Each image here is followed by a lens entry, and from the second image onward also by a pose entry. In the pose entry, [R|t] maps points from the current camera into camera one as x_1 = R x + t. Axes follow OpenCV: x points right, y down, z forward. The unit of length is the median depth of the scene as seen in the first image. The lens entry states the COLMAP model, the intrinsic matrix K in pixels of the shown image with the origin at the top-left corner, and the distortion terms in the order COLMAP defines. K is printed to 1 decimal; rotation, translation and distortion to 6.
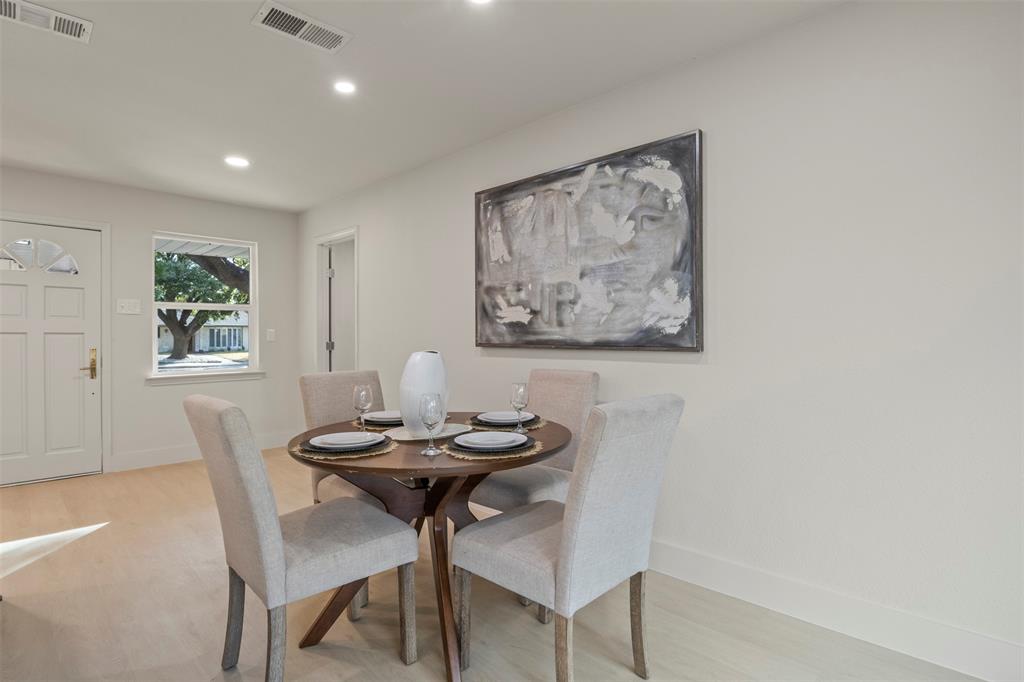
lens RADIAL K [[516.0, 0, 526.2], [0, 516.0, 337.2], [0, 0, 1]] dist [-0.025406, -0.002684]
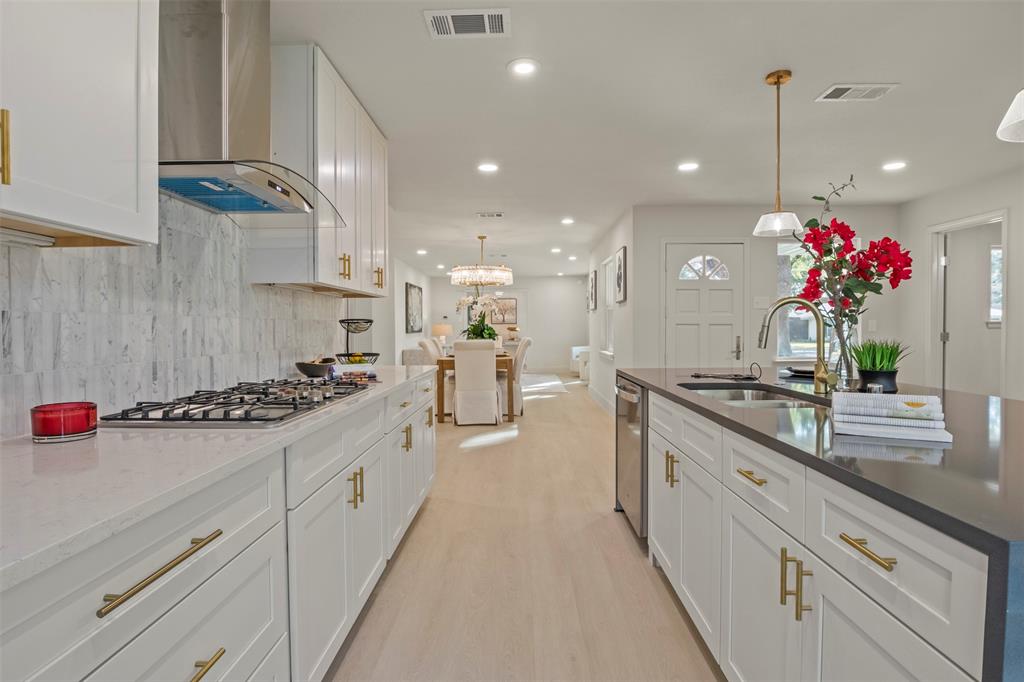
lens RADIAL K [[516.0, 0, 509.0], [0, 516.0, 341.1], [0, 0, 1]] dist [-0.025406, -0.002684]
pose [[0.656292, 0.018424, -0.754282, -0.383194], [-0.000821, 0.999719, 0.023705, 0.006412], [0.754507, -0.014938, 0.656122, -0.450408]]
